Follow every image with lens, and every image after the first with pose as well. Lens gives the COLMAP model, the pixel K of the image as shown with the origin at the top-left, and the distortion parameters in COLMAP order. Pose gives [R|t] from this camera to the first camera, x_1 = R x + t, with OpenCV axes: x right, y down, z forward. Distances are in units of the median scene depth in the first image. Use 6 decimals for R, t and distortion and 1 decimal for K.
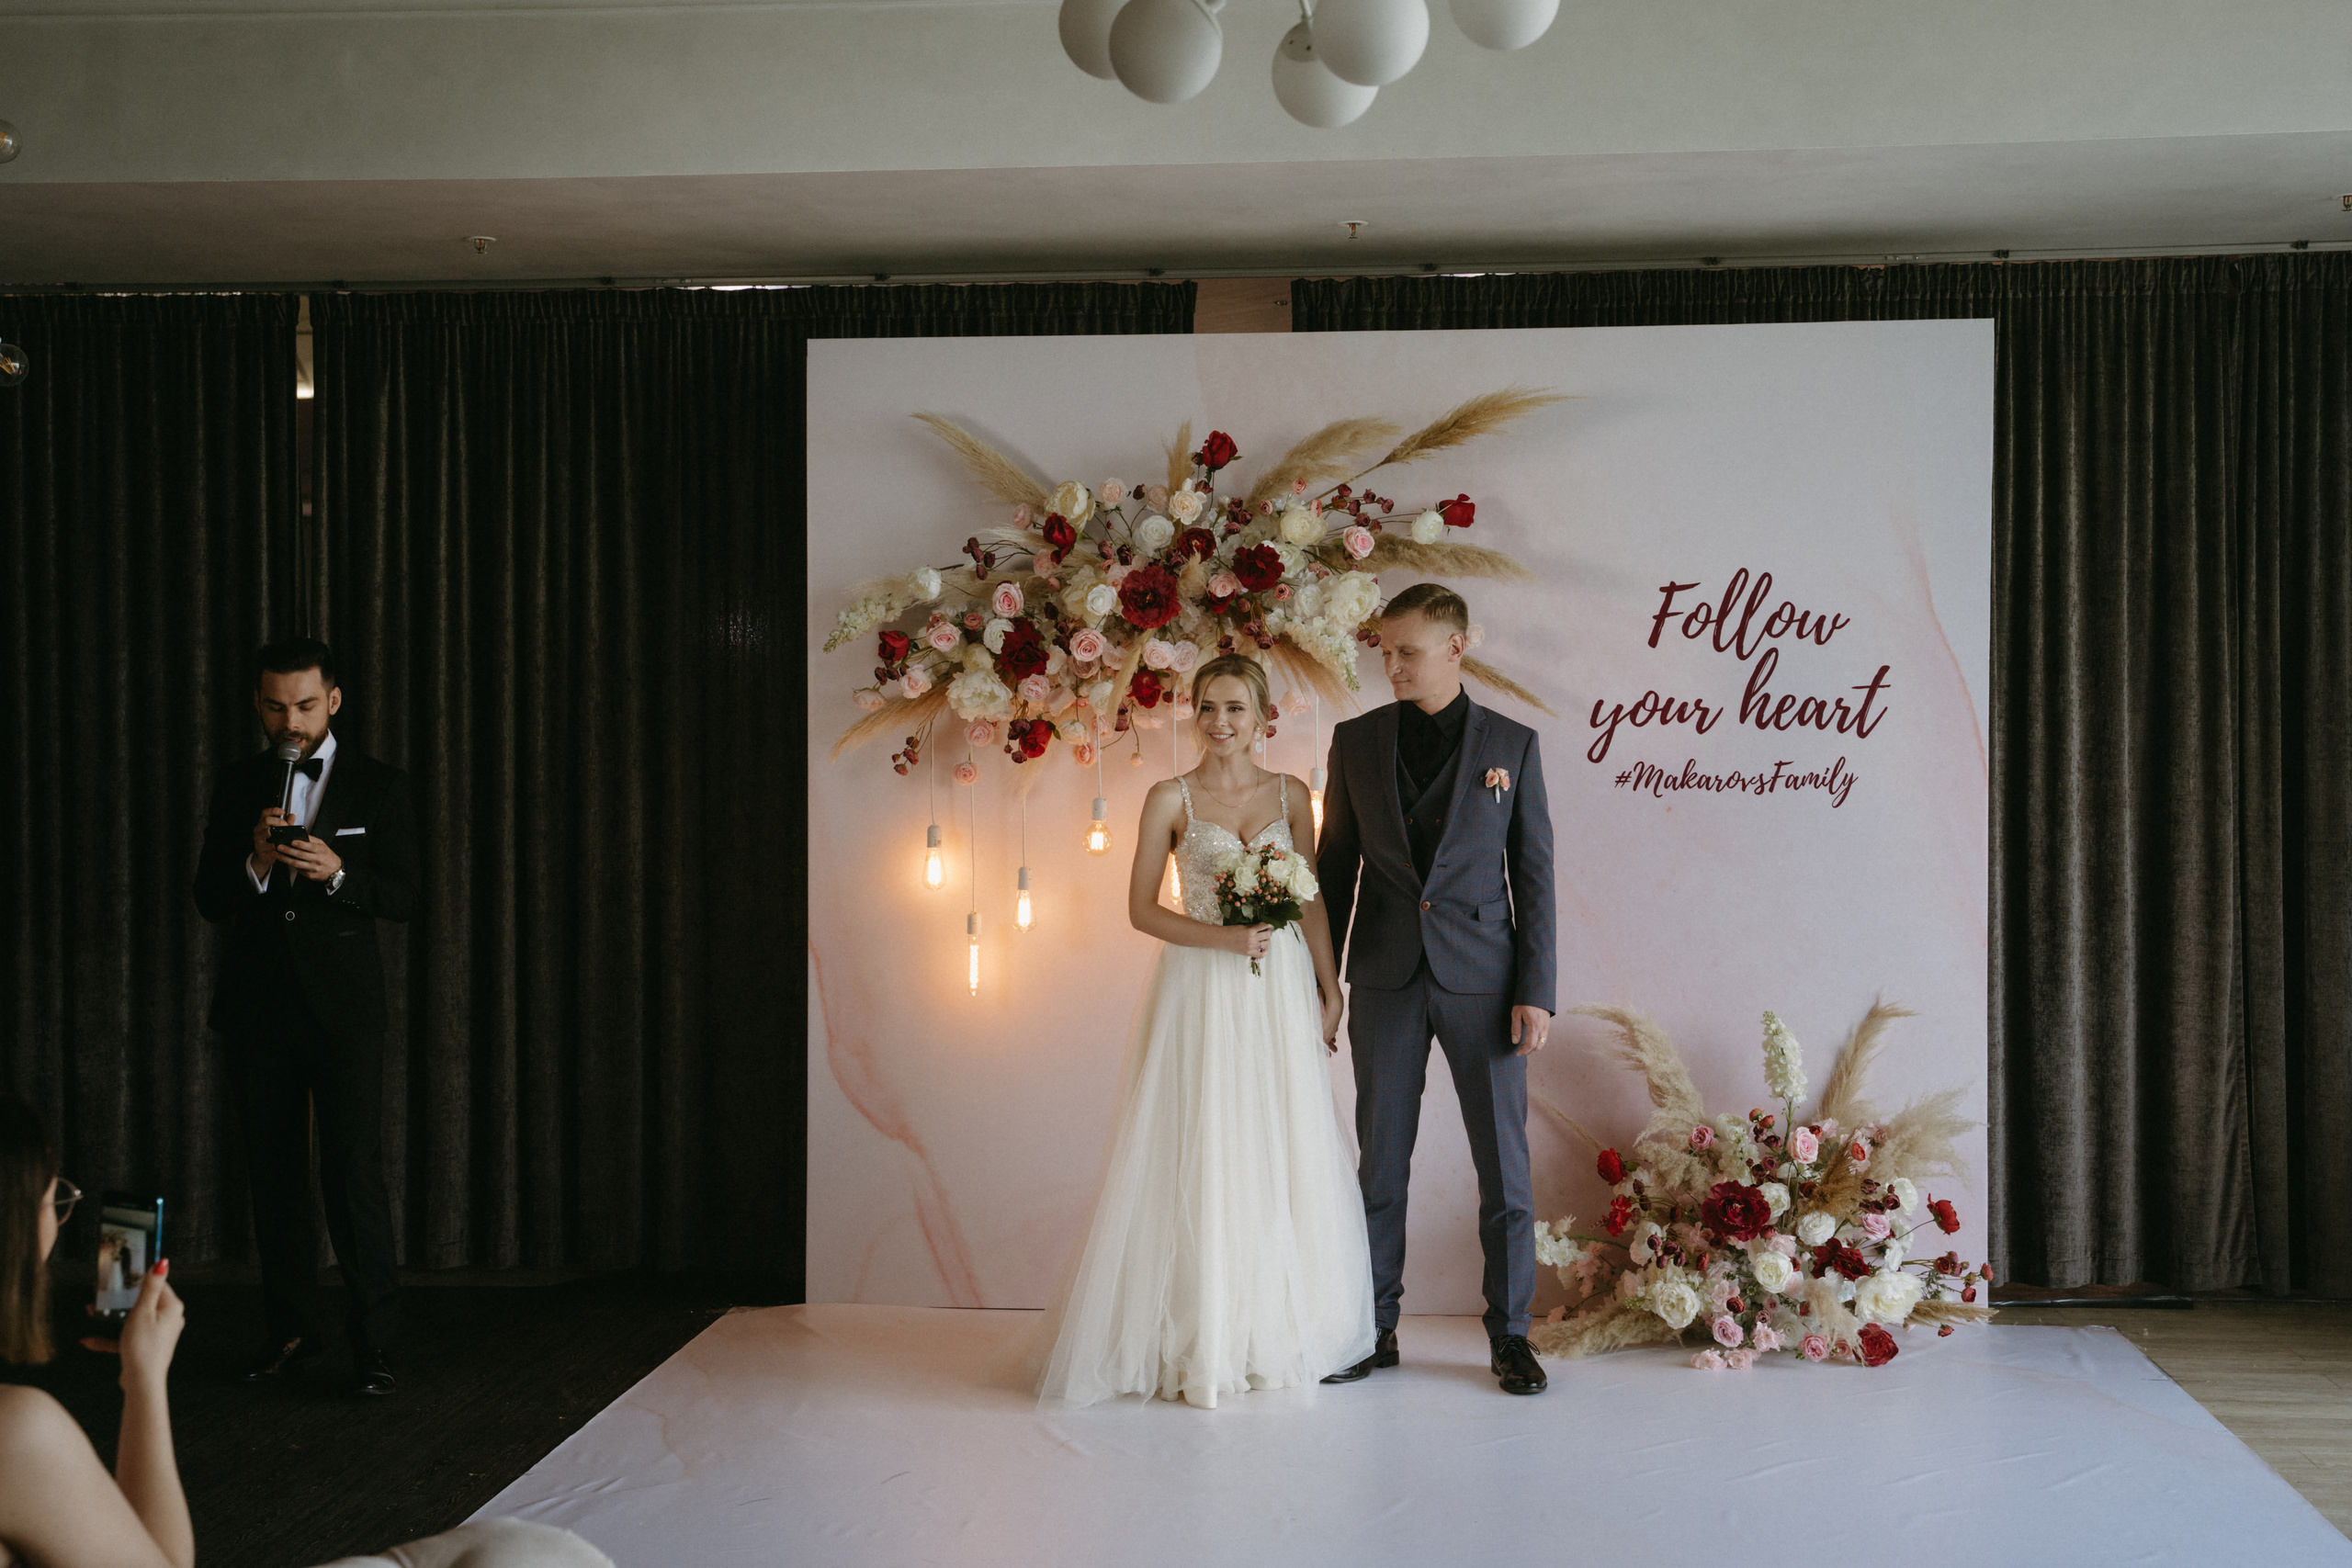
lens RADIAL K [[3165.4, 0, 1187.6], [0, 3165.4, 784.2], [0, 0, 1]] dist [0.069036, 0.000000]
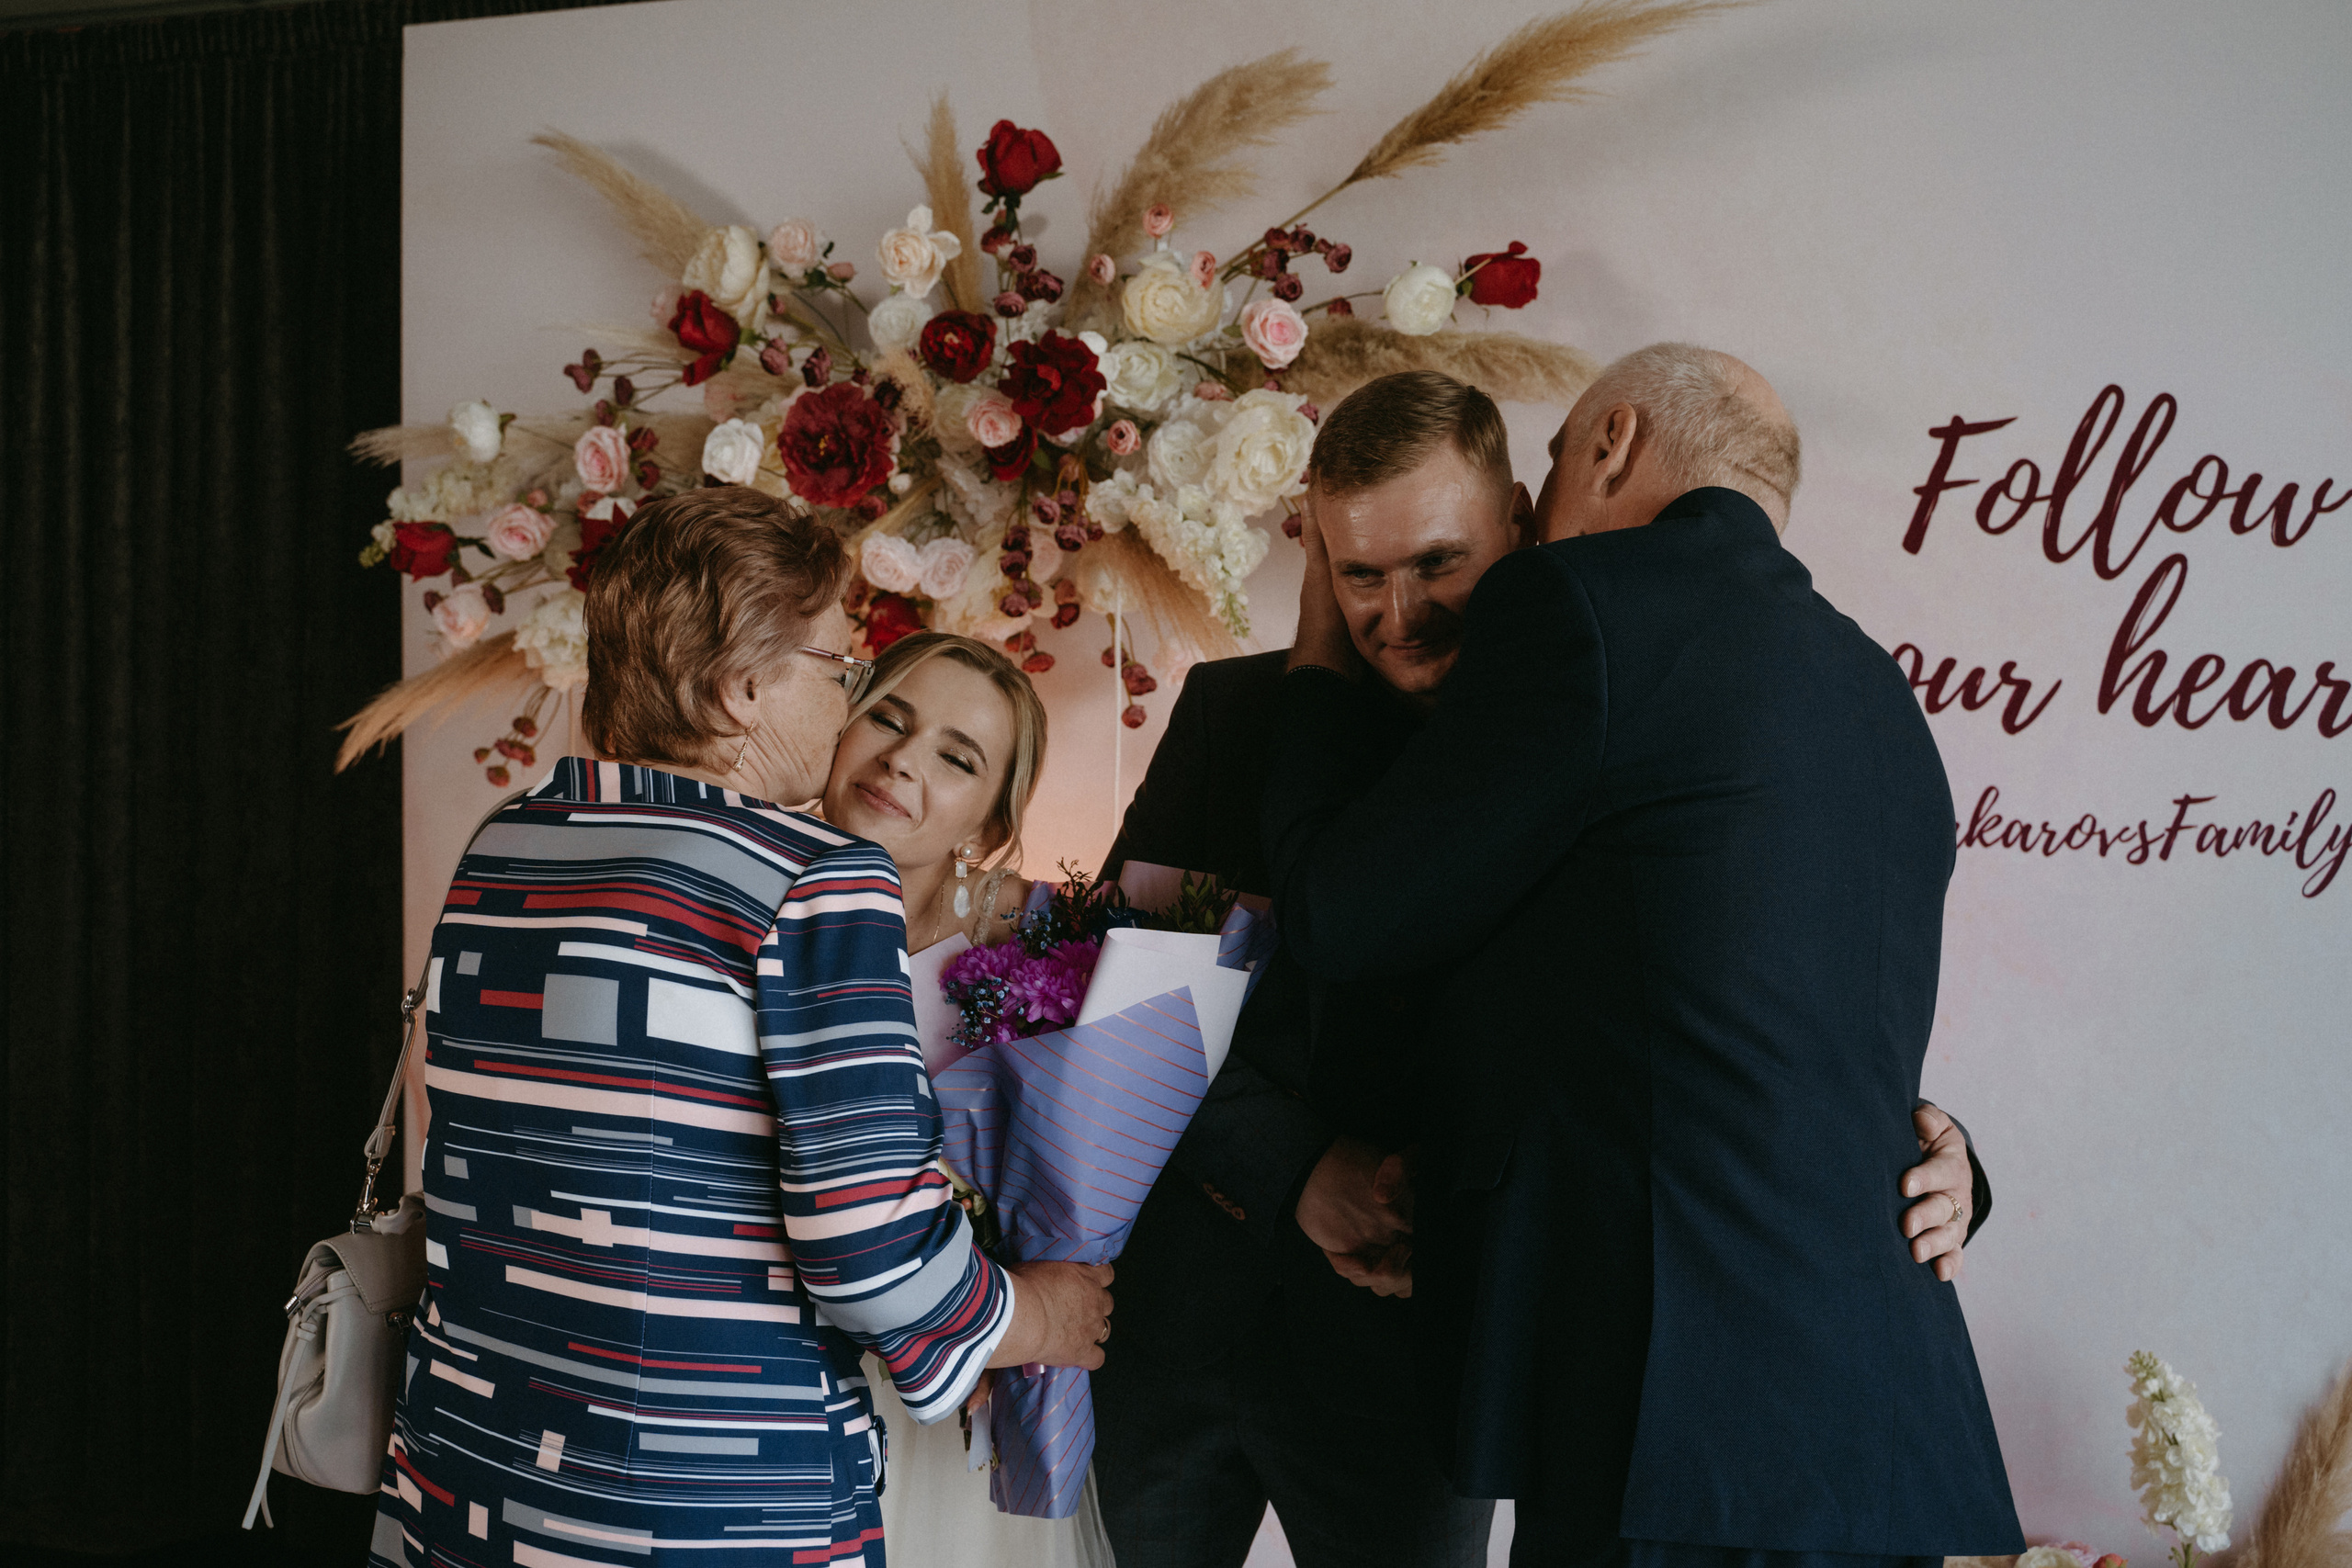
lens RADIAL K [[2371.6, 0, 1169.3], [0, 2371.6, 778.0], [0, 0, 1]] dist [-0.012121, 0.000000]
pose [[0.974517, 0.019699, -0.223445, 0.118032], [-0.014815, 0.999614, 0.023515, -0.015799], [0.223822, -0.019606, 0.974433, 0.623934]]
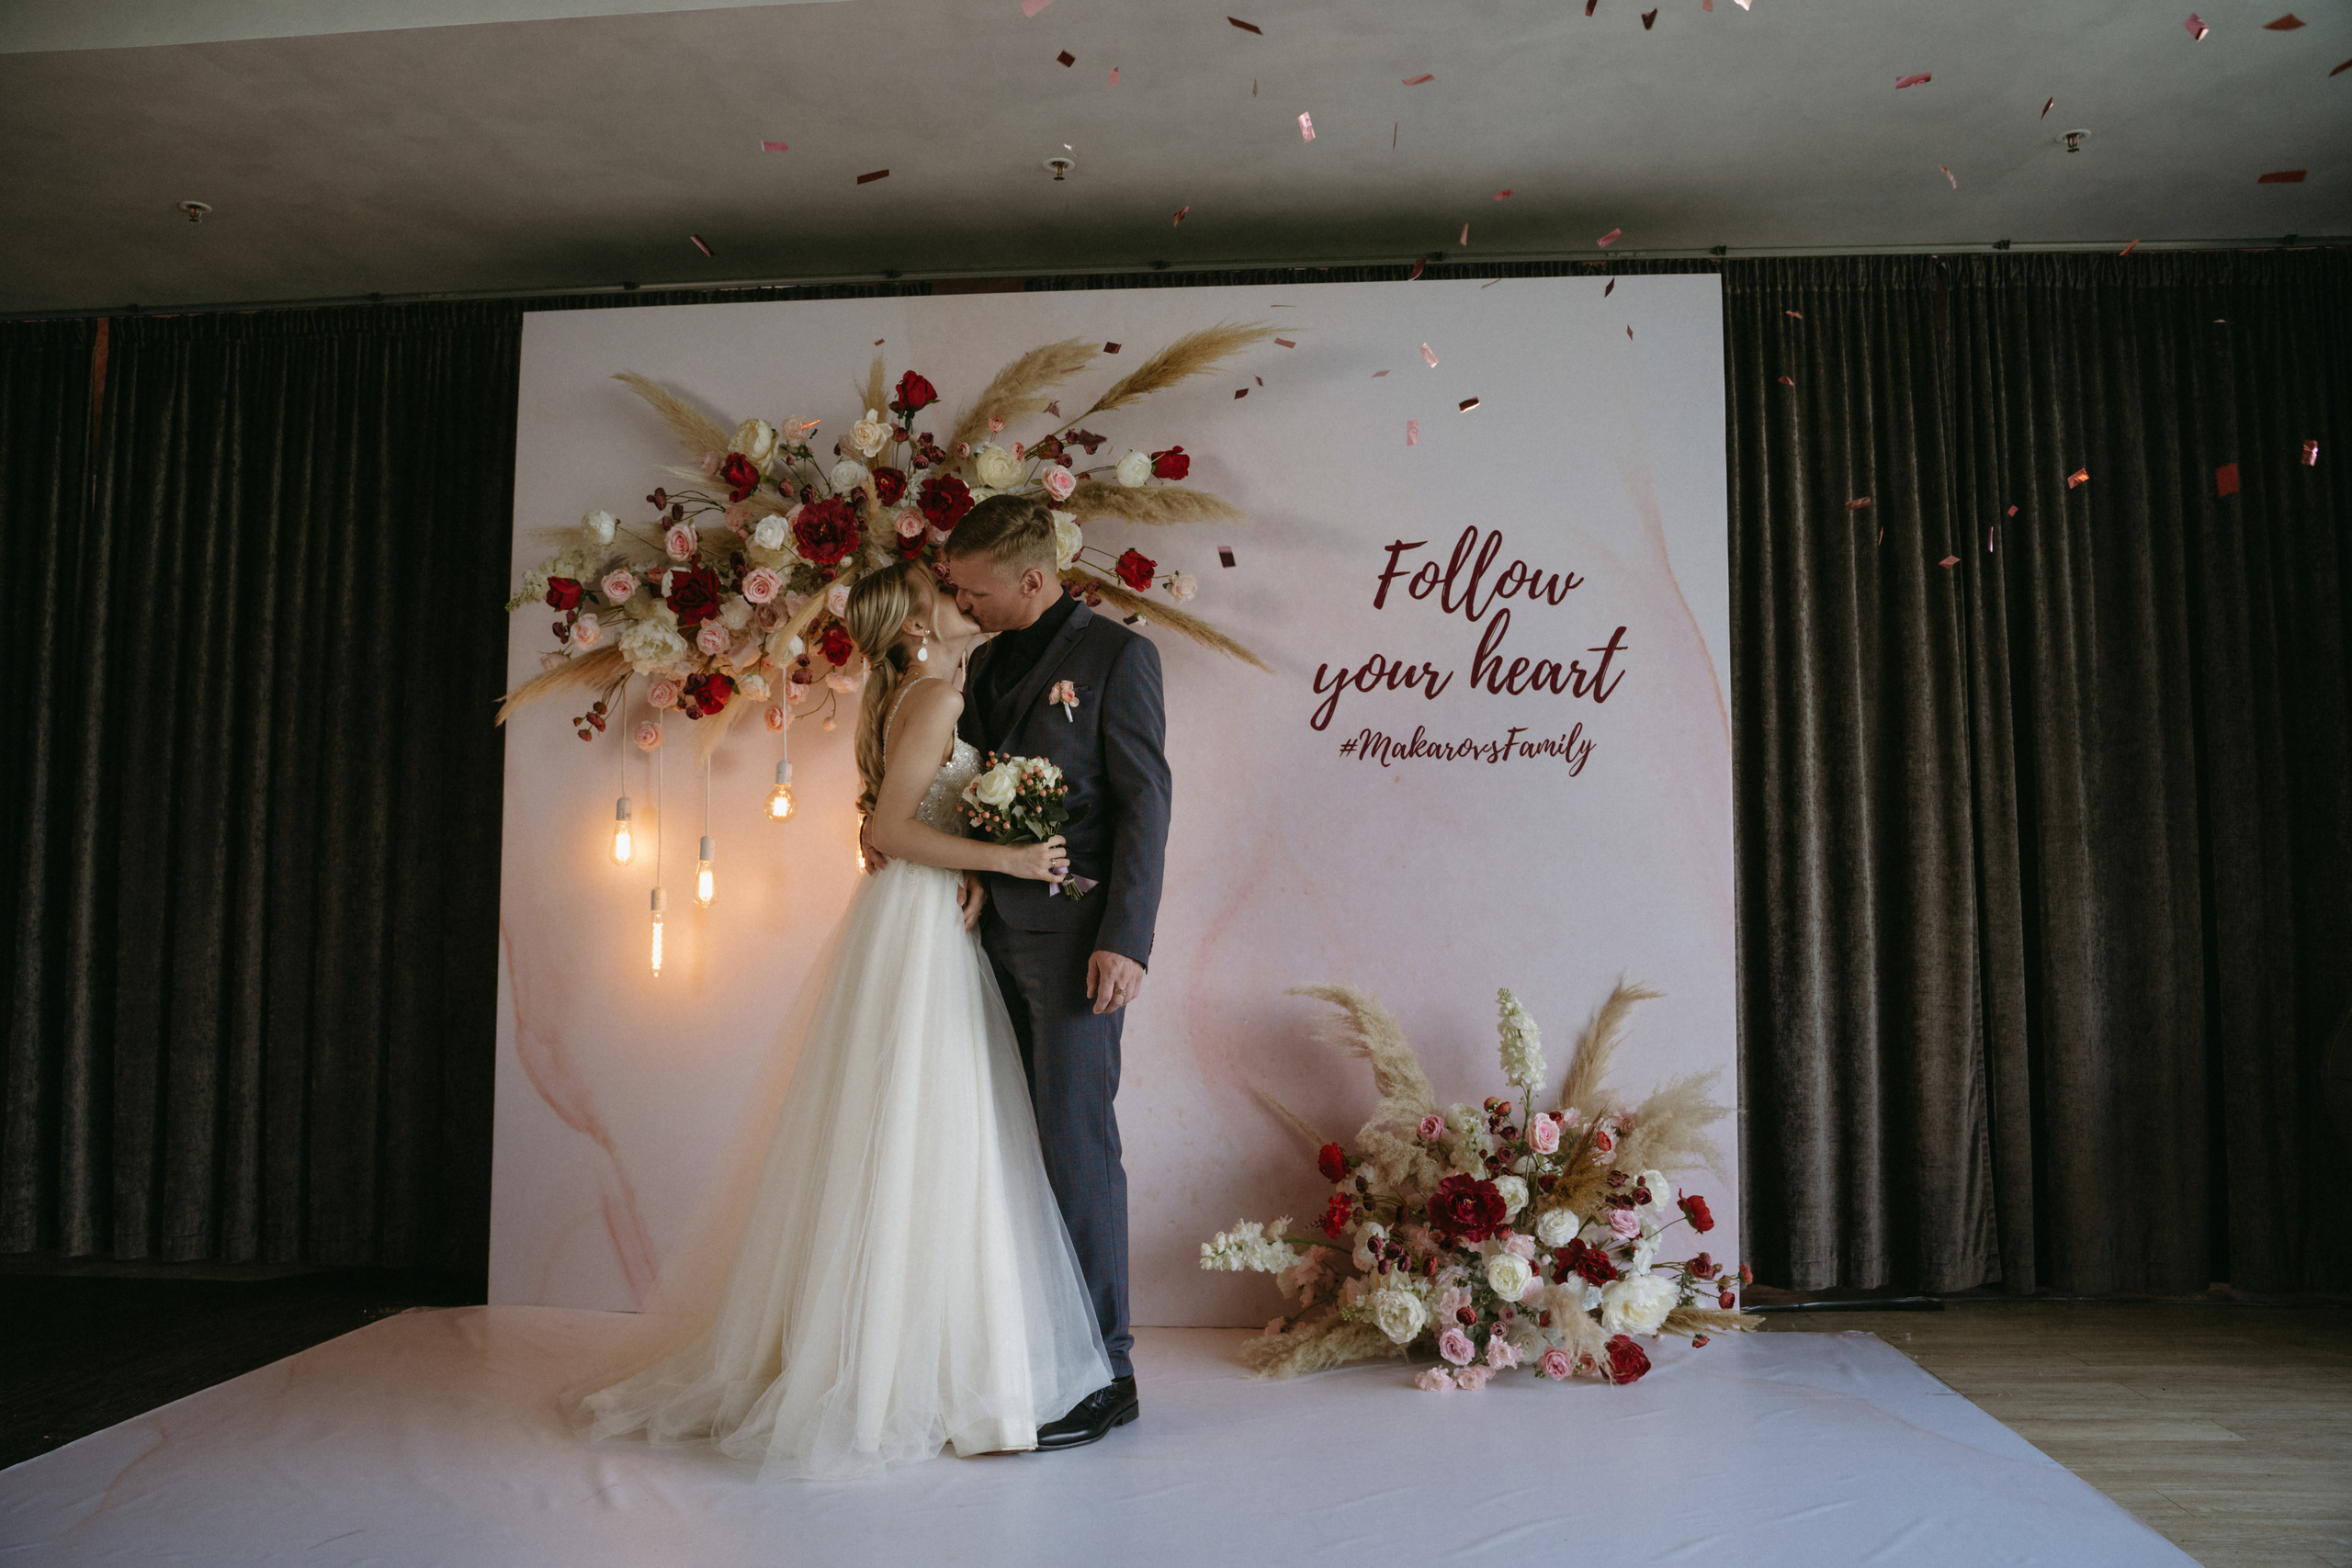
lens RADIAL K [[1953.0, 0, 1167.4], [0, 1953.0, 780.8], [0, 0, 1]] dist [-0.112907, 0.067138]
pose [[0.999989, 0.003968, 0.002296, 0.082736], [-0.003712, 0.994734, -0.102424, 0.067802], [-0.002691, 0.102415, 0.994738, 0.428105]]
